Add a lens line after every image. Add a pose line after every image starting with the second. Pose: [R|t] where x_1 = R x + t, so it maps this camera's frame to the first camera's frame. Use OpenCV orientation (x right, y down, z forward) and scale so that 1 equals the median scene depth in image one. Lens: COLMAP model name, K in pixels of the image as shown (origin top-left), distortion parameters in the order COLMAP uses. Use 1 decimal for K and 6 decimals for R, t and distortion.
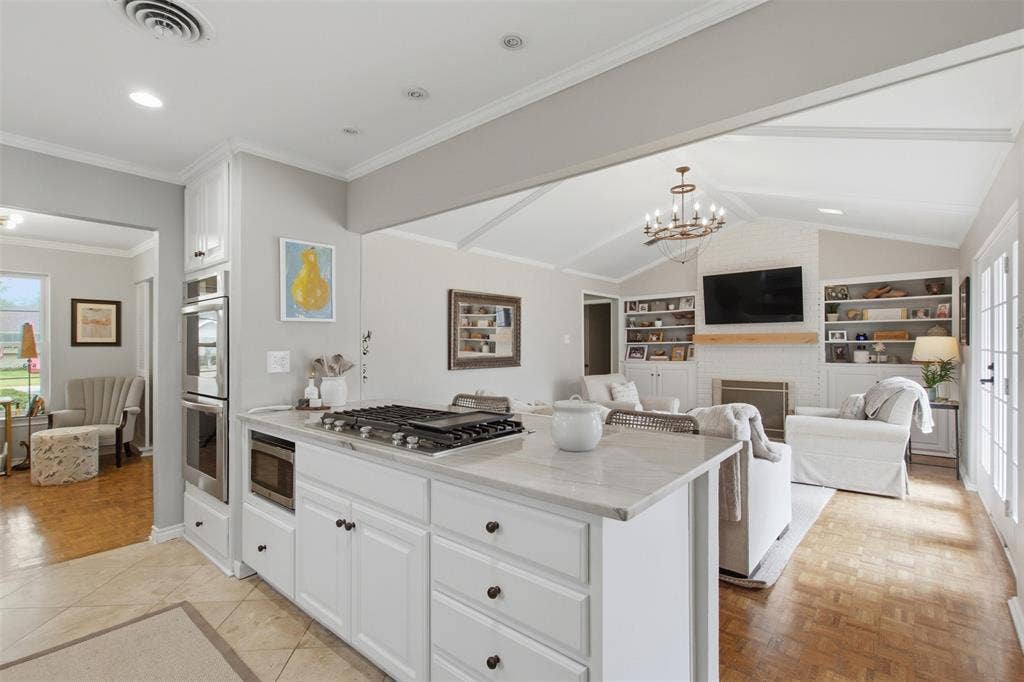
lens RADIAL K [[469.4, 0, 508.2], [0, 469.4, 342.6], [0, 0, 1]] dist [-0.000597, -0.000130]
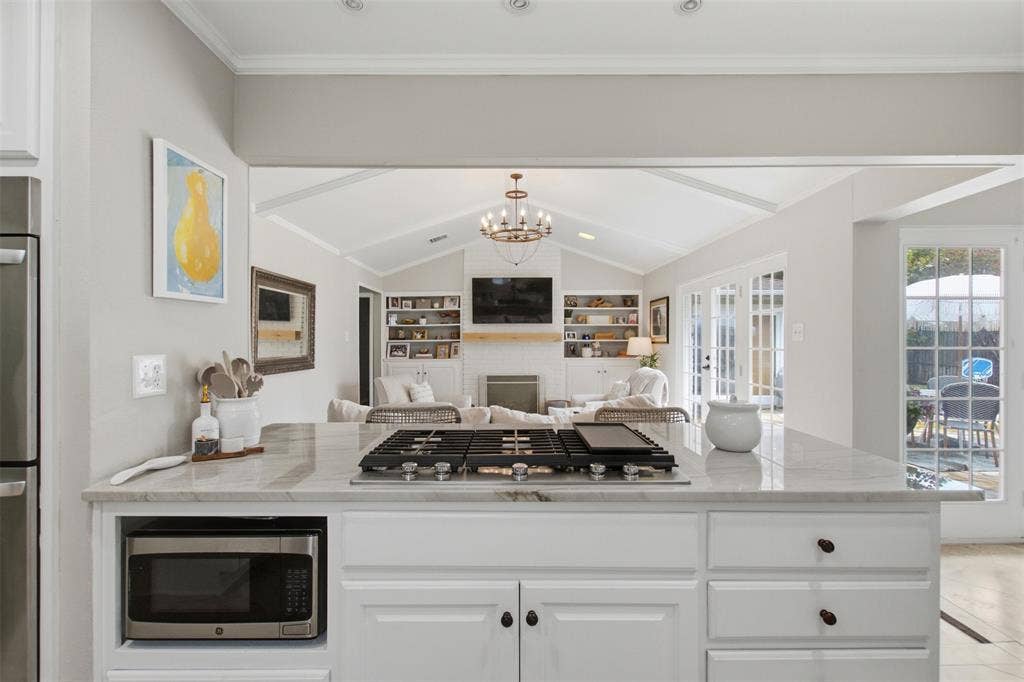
lens RADIAL K [[469.4, 0, 513.0], [0, 469.4, 341.2], [0, 0, 1]] dist [-0.000597, -0.000130]
pose [[0.758141, 0.004040, 0.652078, -0.234415], [-0.005504, 0.999985, 0.000204, 0.000392], [-0.652068, -0.003744, 0.758151, 0.153799]]
